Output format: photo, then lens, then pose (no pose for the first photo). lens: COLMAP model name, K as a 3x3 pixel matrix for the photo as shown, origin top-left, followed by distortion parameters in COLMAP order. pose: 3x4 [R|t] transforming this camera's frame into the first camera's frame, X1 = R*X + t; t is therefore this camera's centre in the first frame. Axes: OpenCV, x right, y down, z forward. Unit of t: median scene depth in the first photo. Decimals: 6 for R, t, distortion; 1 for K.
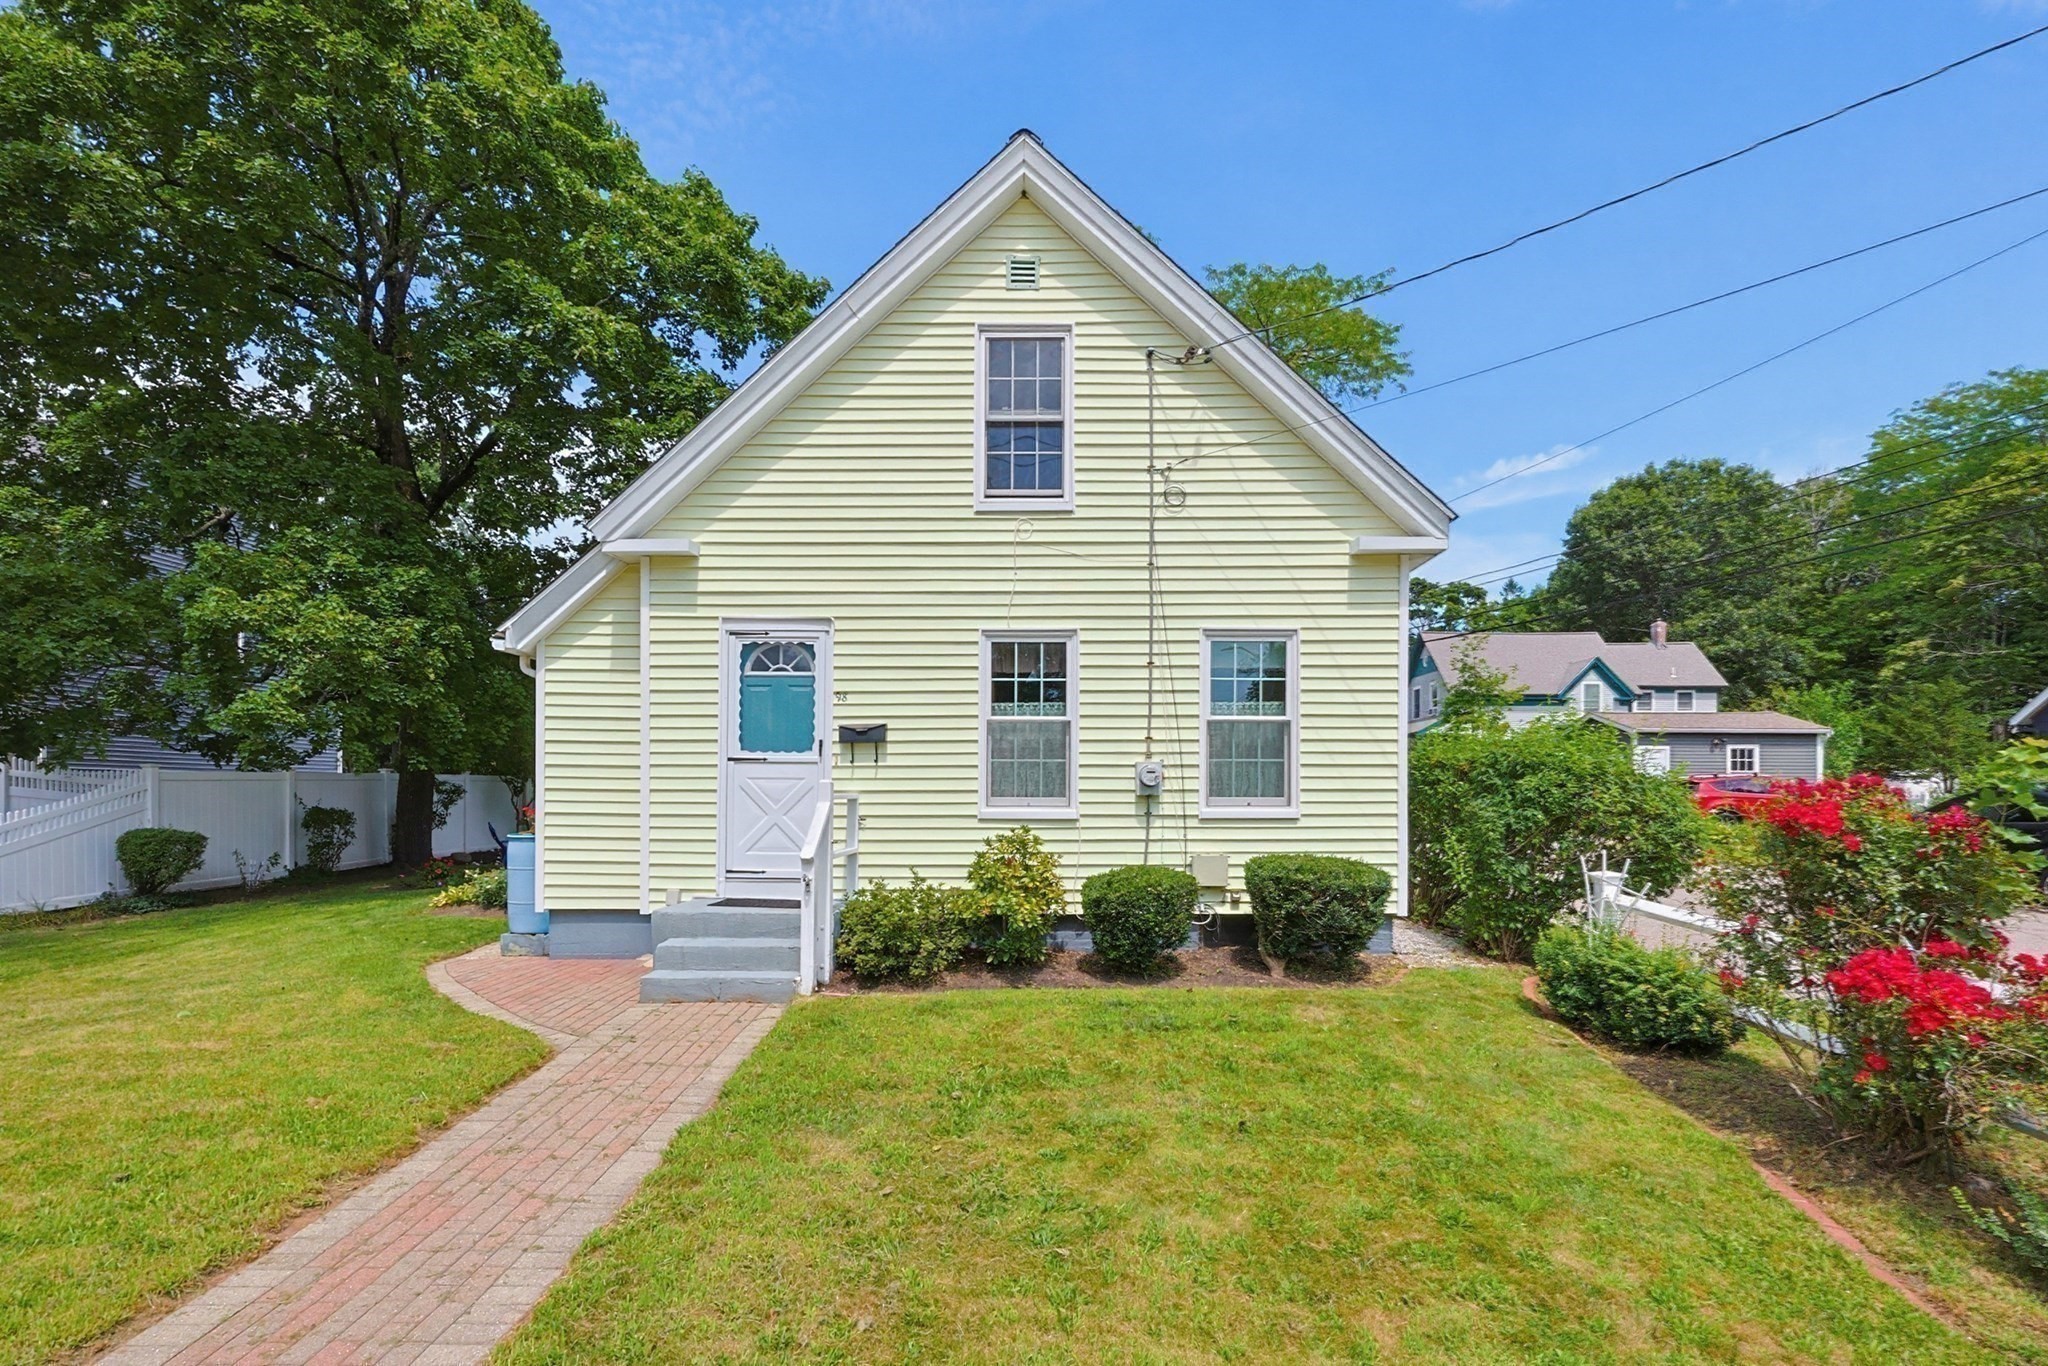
lens RADIAL K [[908.3, 0, 1028.2], [0, 908.3, 804.4], [0, 0, 1]] dist [0.000077, -0.000248]
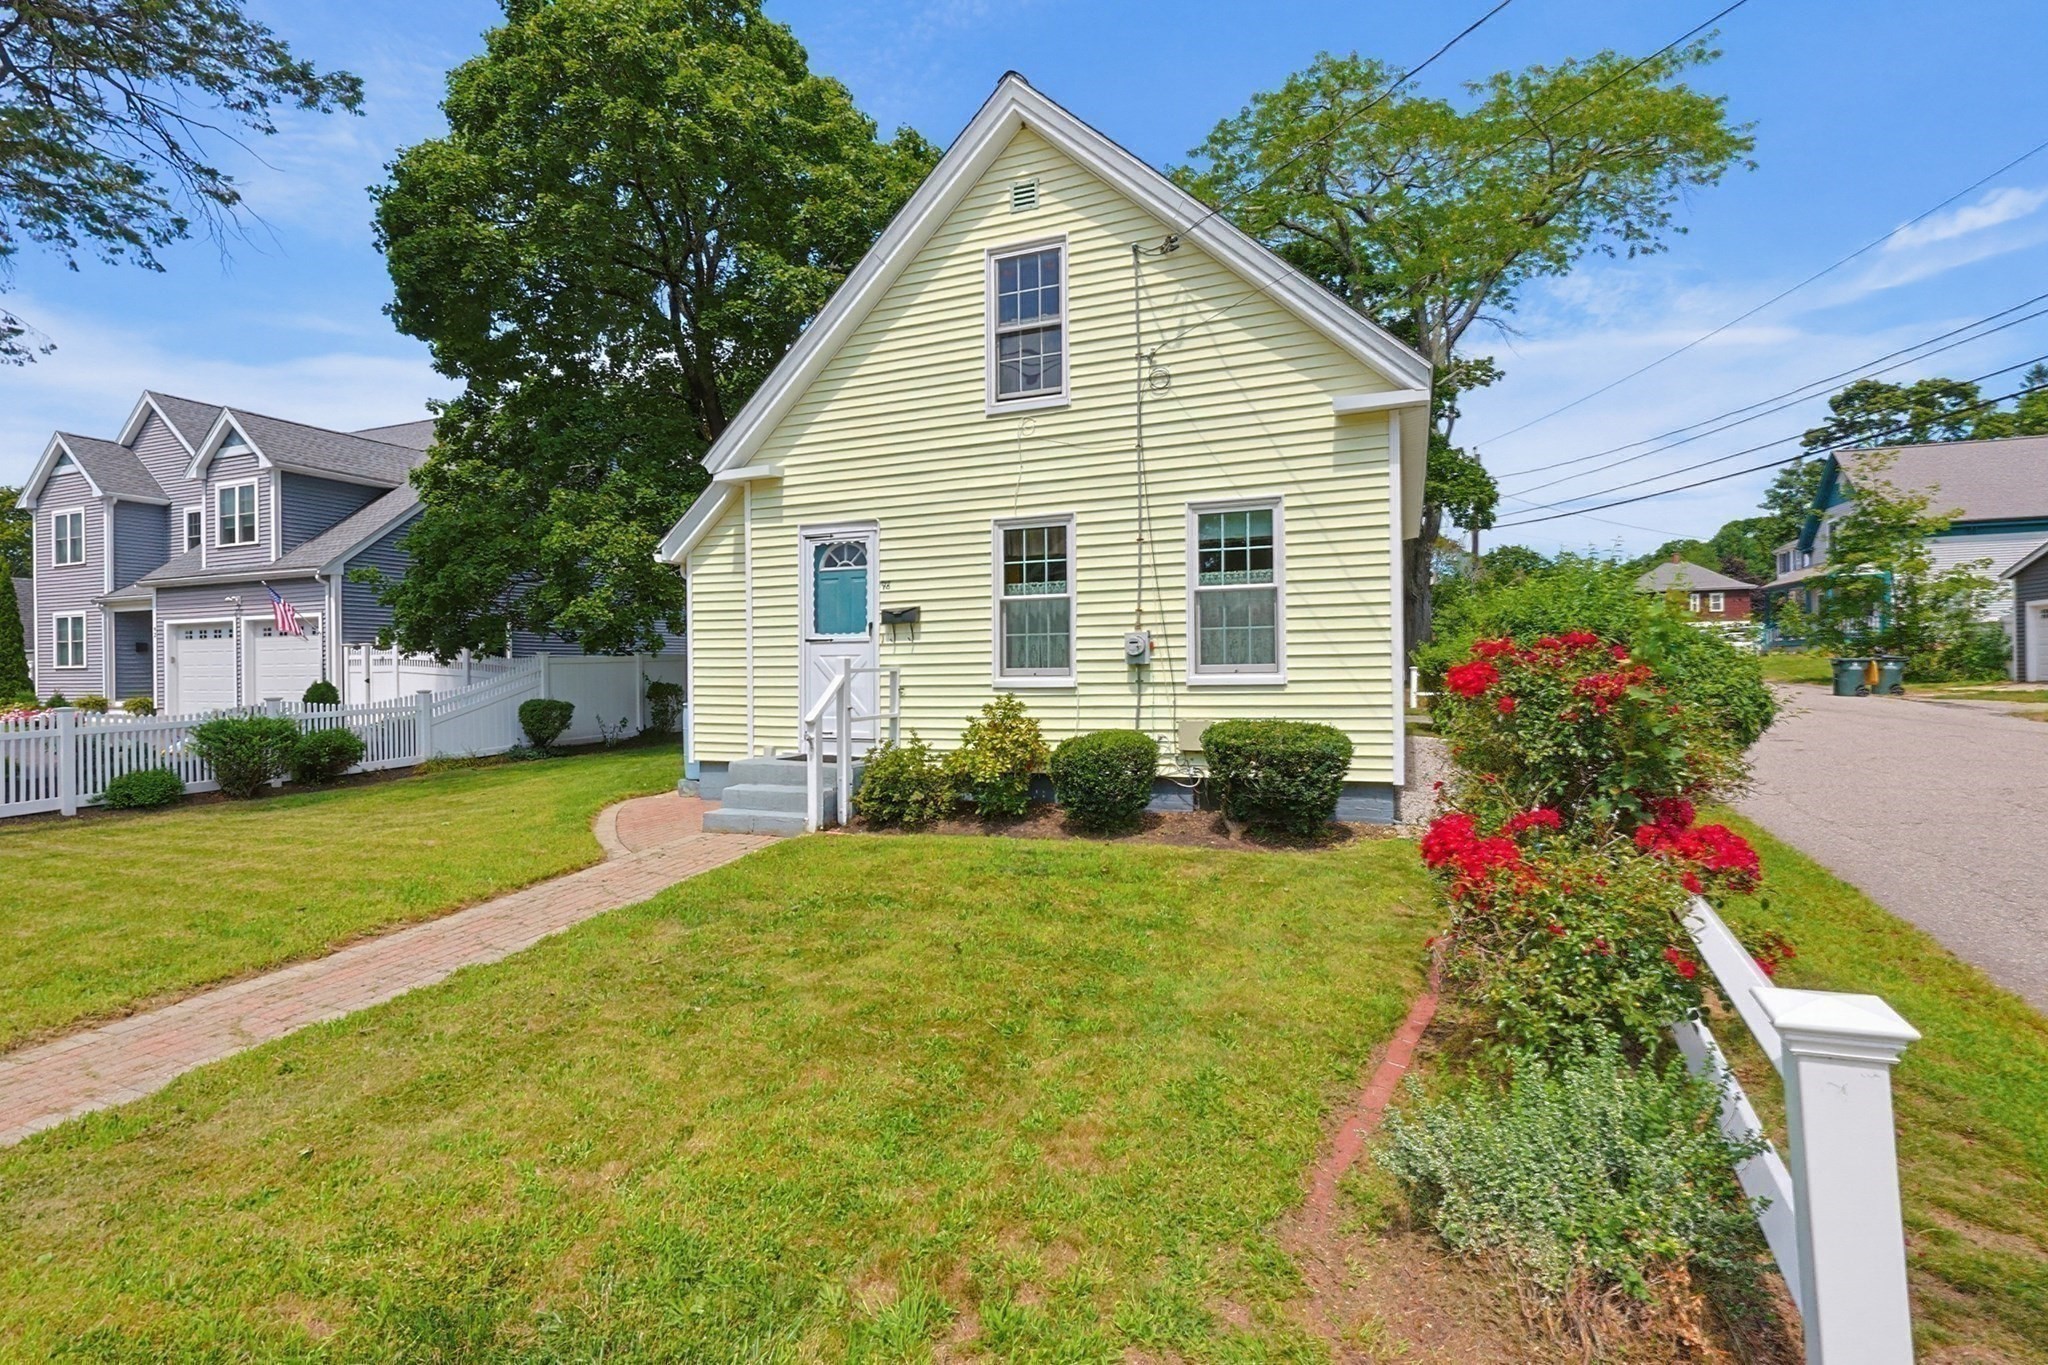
lens RADIAL K [[902.5, 0, 1038.7], [0, 902.5, 673.4], [0, 0, 1]] dist [-0.001271, -0.000563]
pose [[0.935918, -0.013990, -0.351940, 0.391212], [0.014129, 0.999898, -0.002171, 0.001445], [0.351934, -0.002940, 0.936020, -0.028445]]
